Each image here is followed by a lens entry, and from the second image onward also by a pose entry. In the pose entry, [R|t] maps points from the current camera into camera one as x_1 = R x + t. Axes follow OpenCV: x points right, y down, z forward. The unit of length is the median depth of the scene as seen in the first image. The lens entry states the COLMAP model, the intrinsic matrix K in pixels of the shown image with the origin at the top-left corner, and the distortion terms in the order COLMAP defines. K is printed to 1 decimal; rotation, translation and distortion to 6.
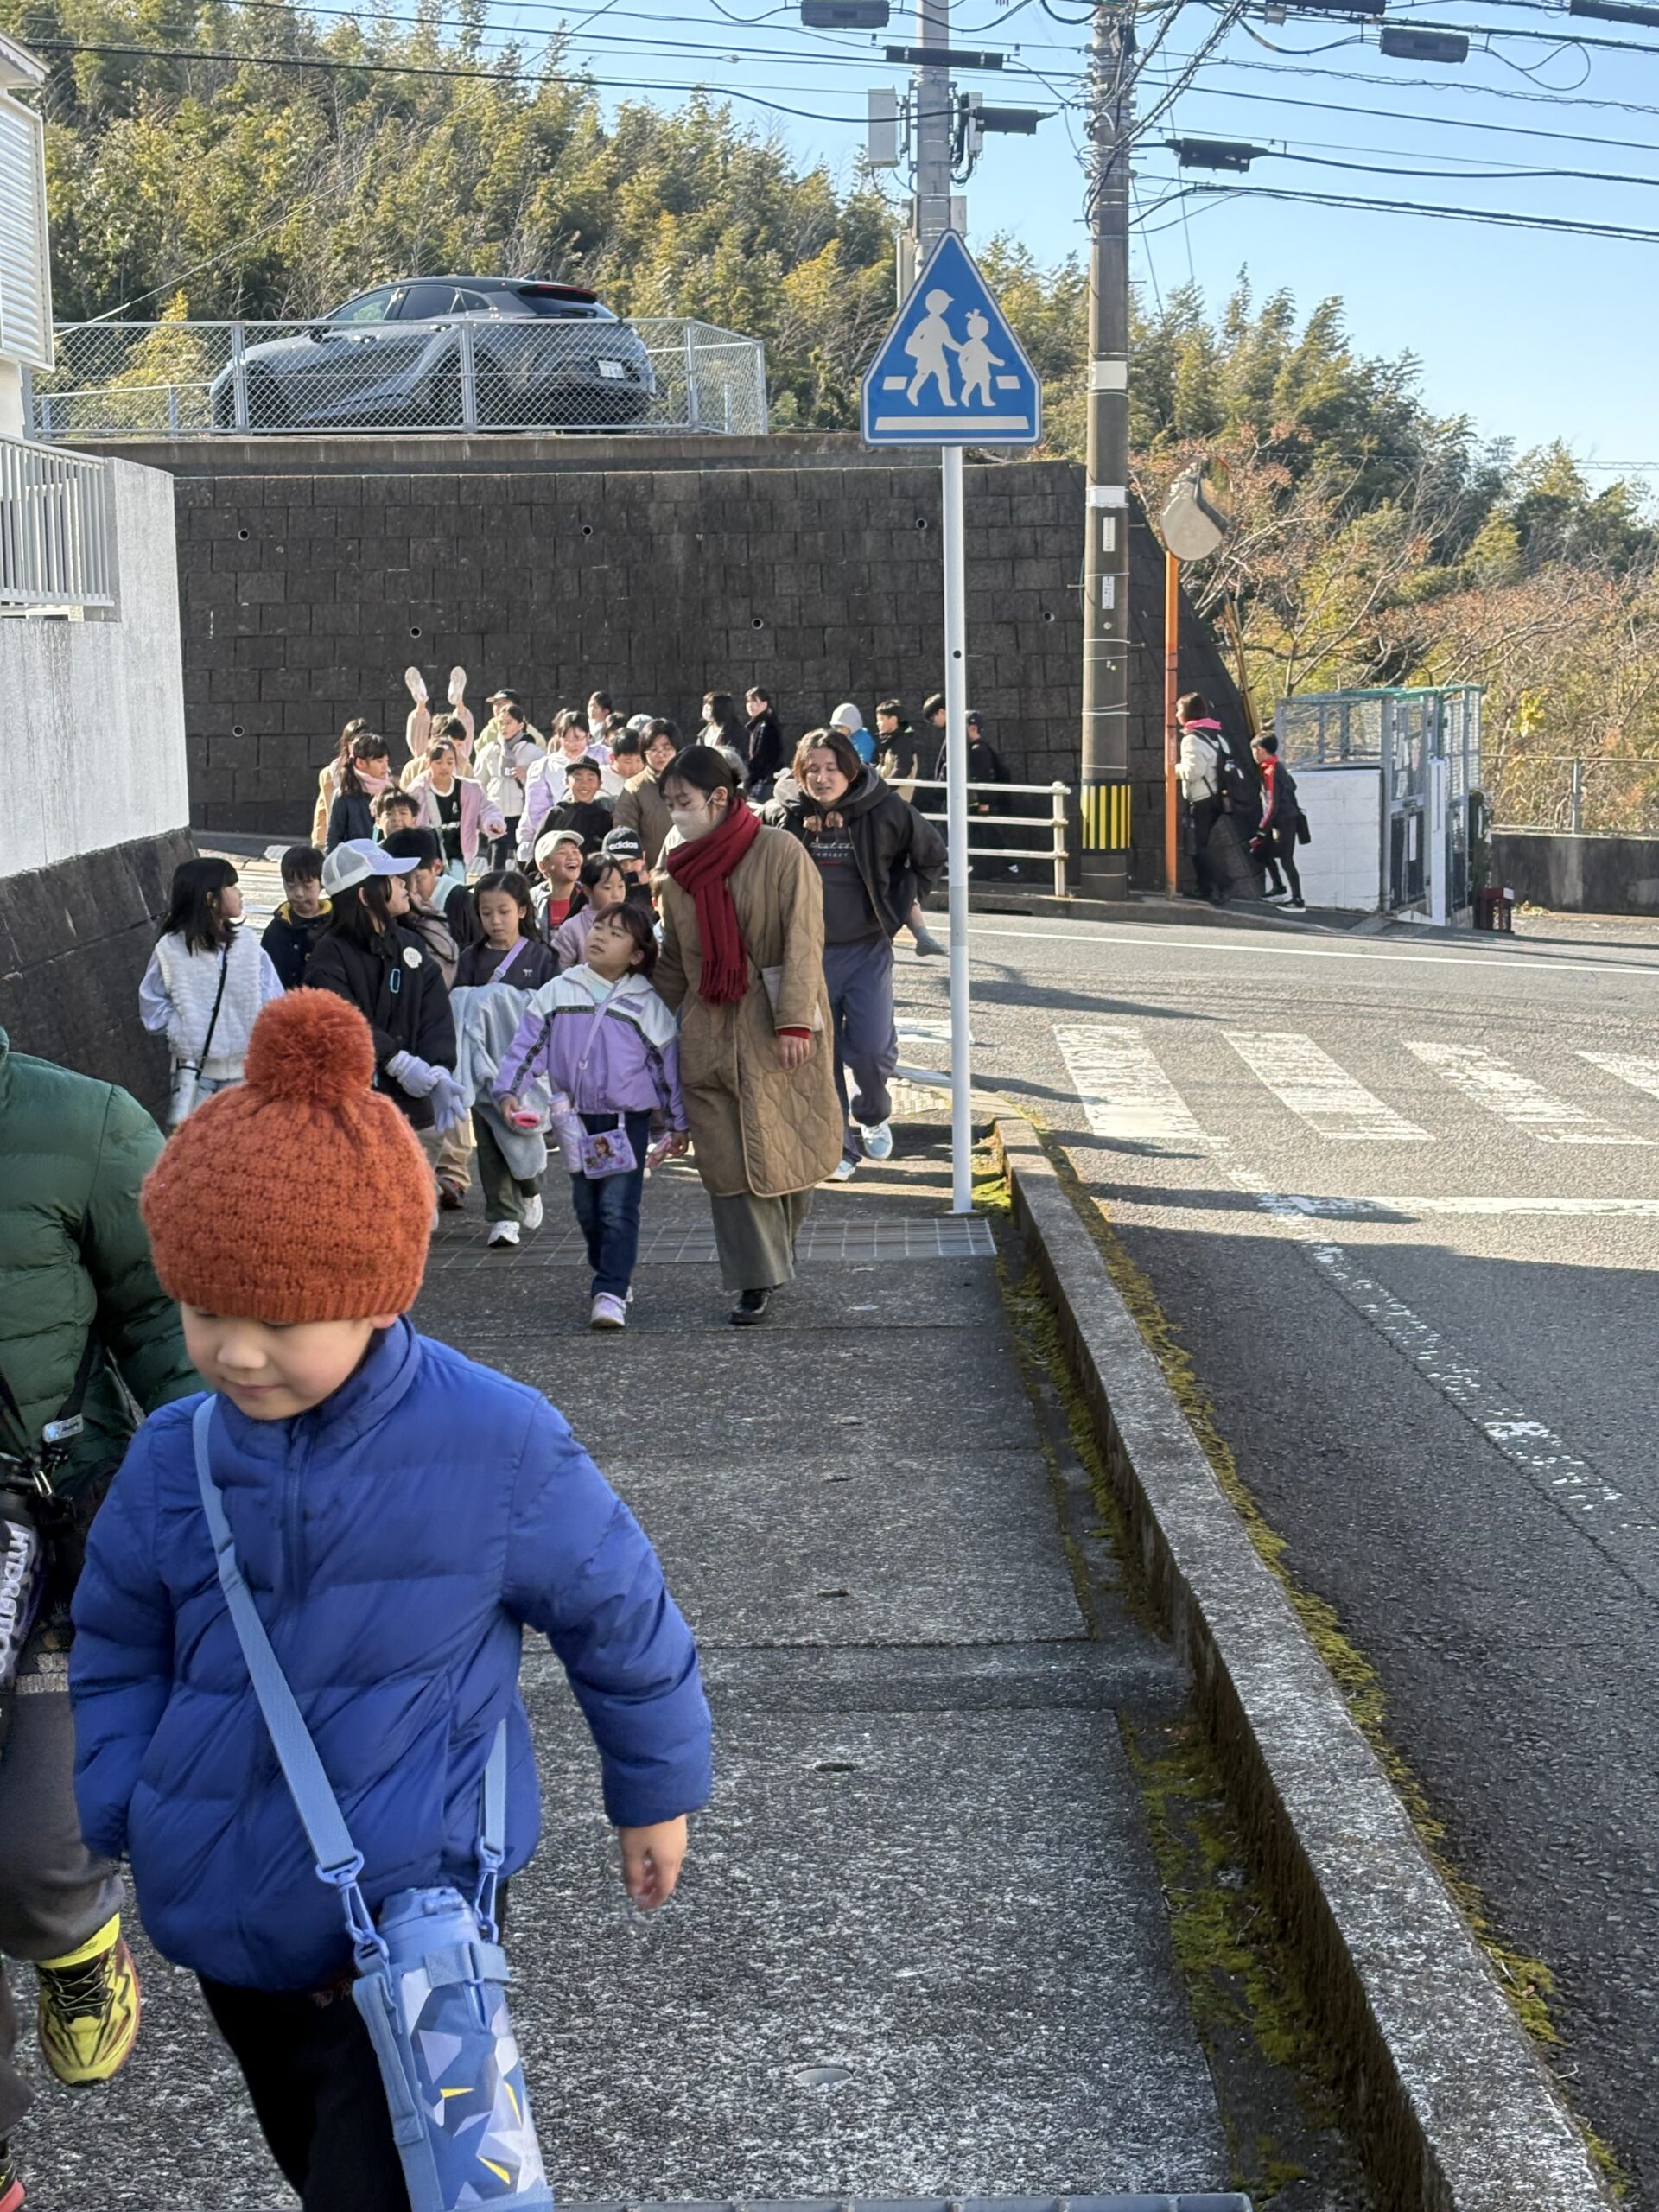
lens RADIAL K [[3419.1, 0, 829.5], [0, 3419.1, 1106.0], [0, 0, 1]] dist [0.025680, -0.205011]
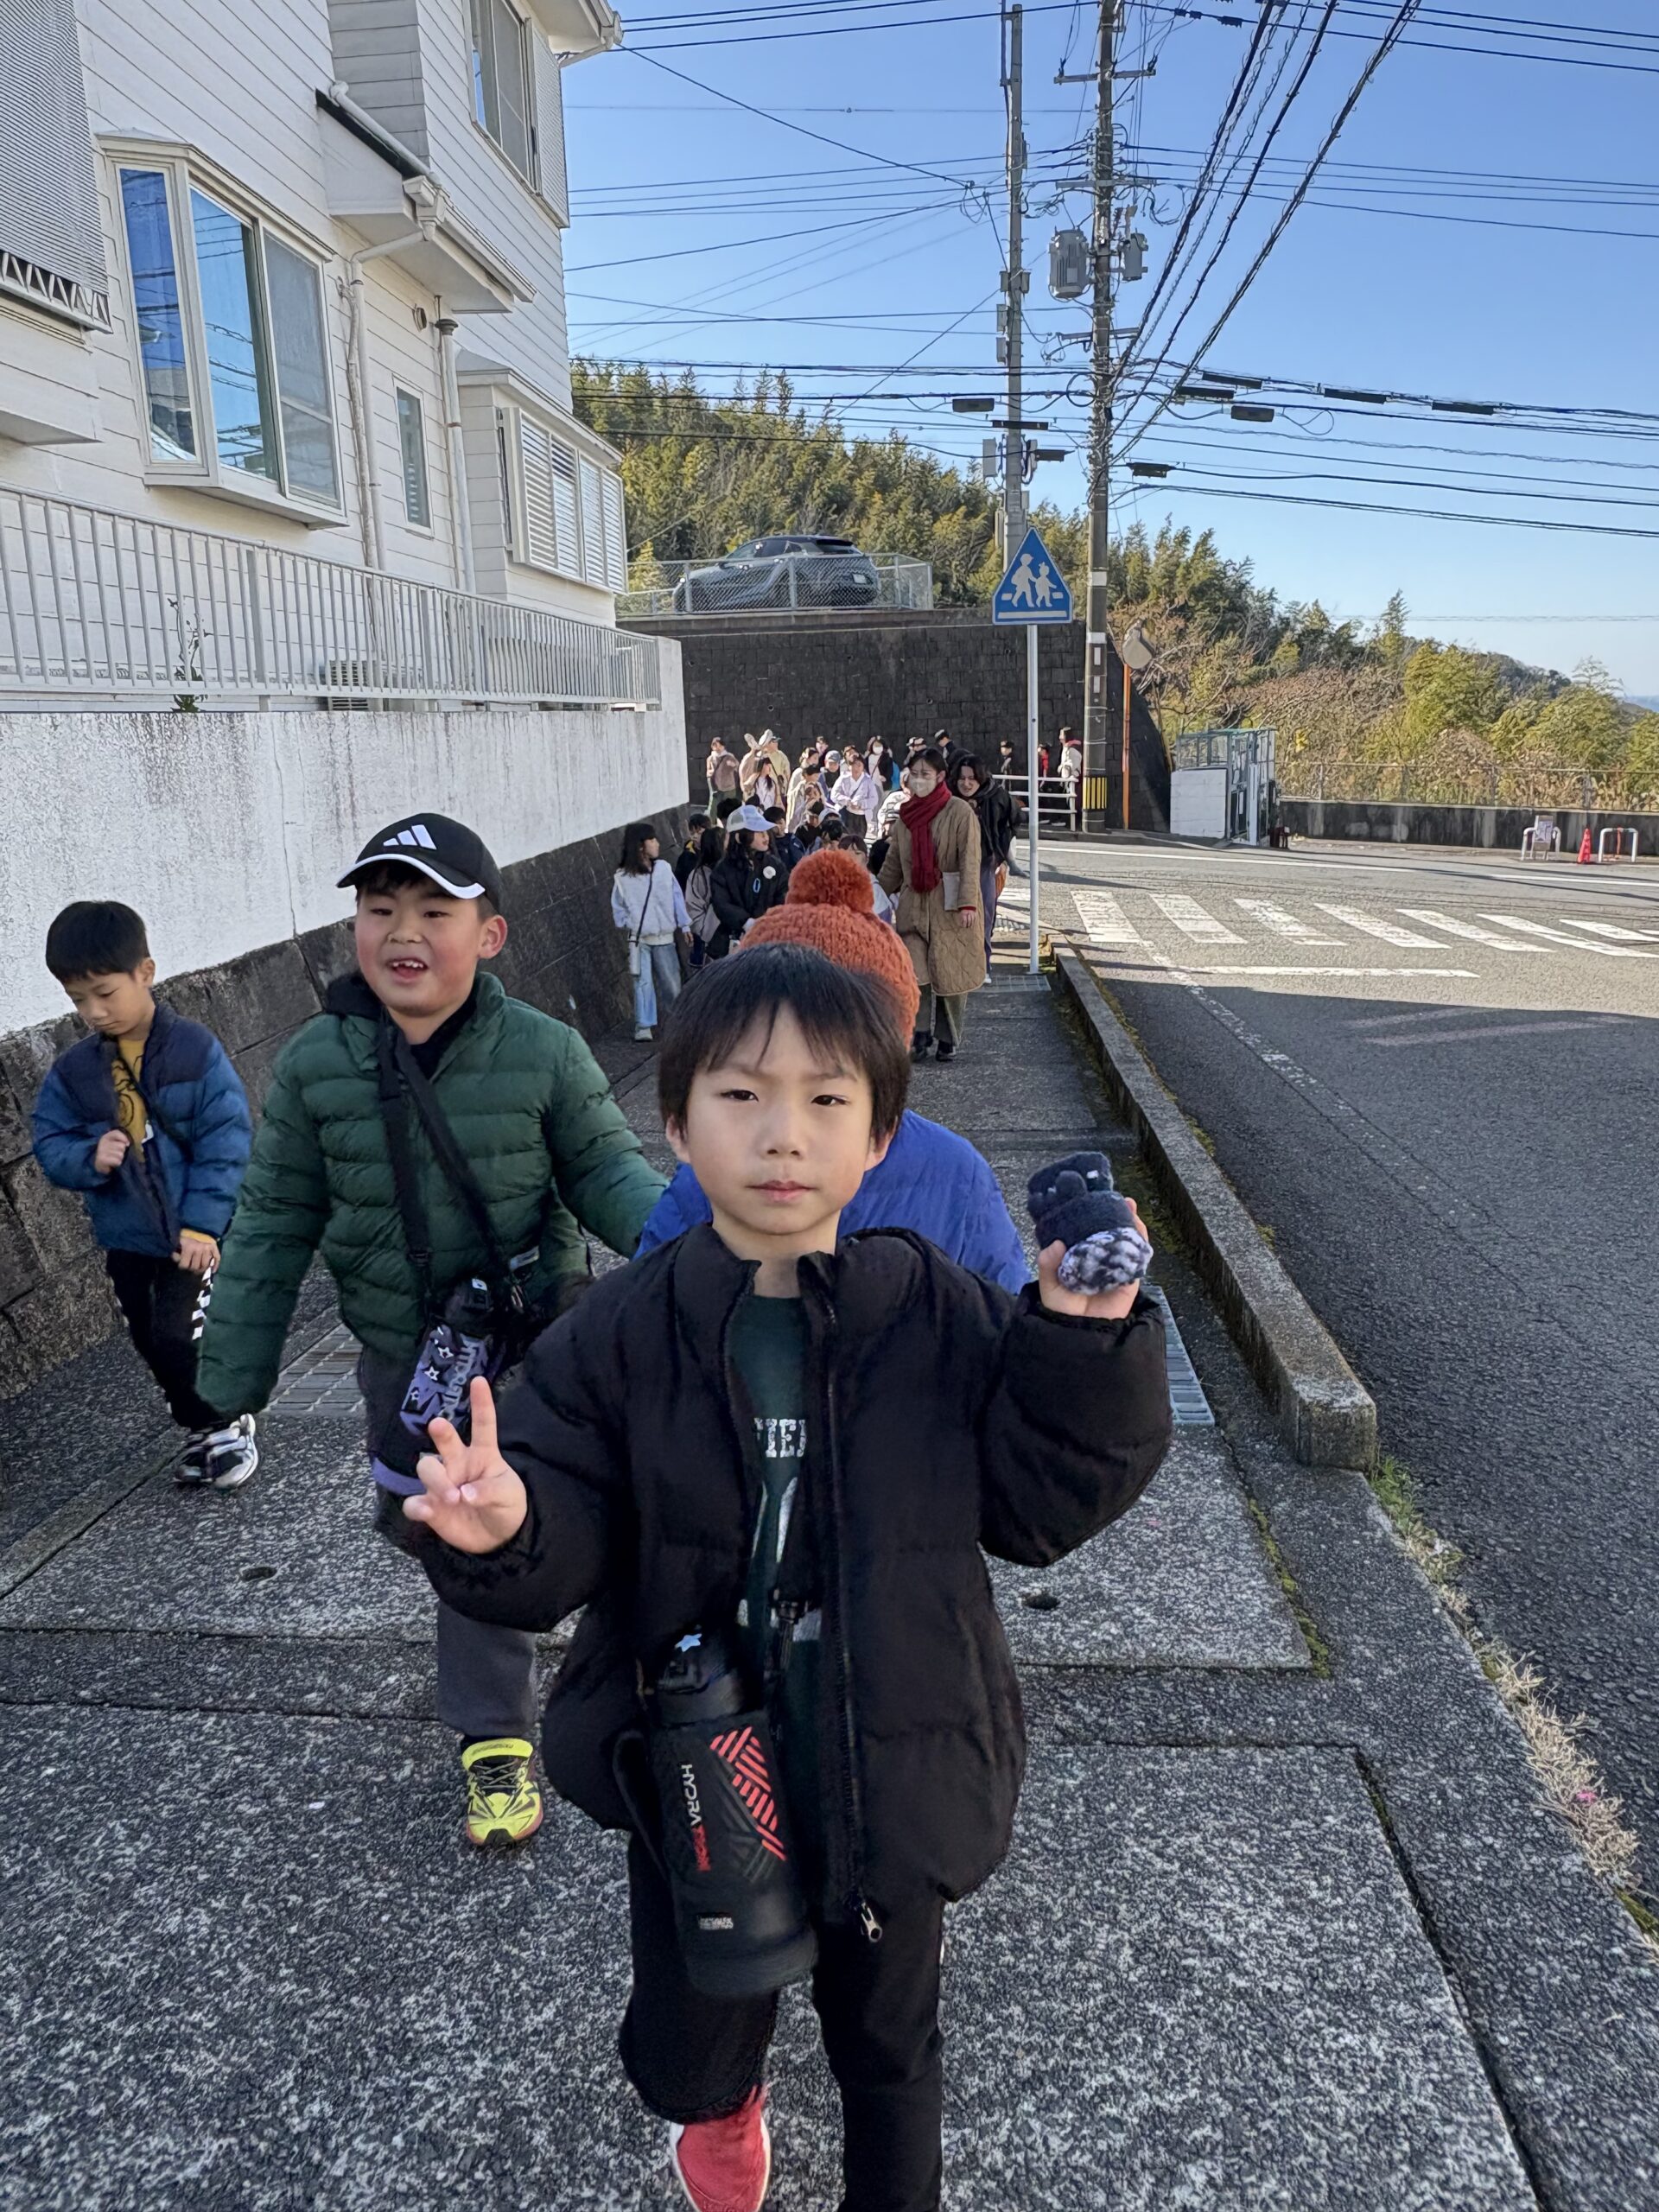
lens RADIAL K [[1882.3, 0, 828.4], [0, 1882.3, 1231.3], [0, 0, 1]] dist [-0.073846, 0.006762]
pose [[0.998803, 0.001138, -0.048895, -0.026128], [0.005986, 0.989367, 0.145317, 0.013820], [0.048541, -0.145435, 0.988176, -0.184799]]
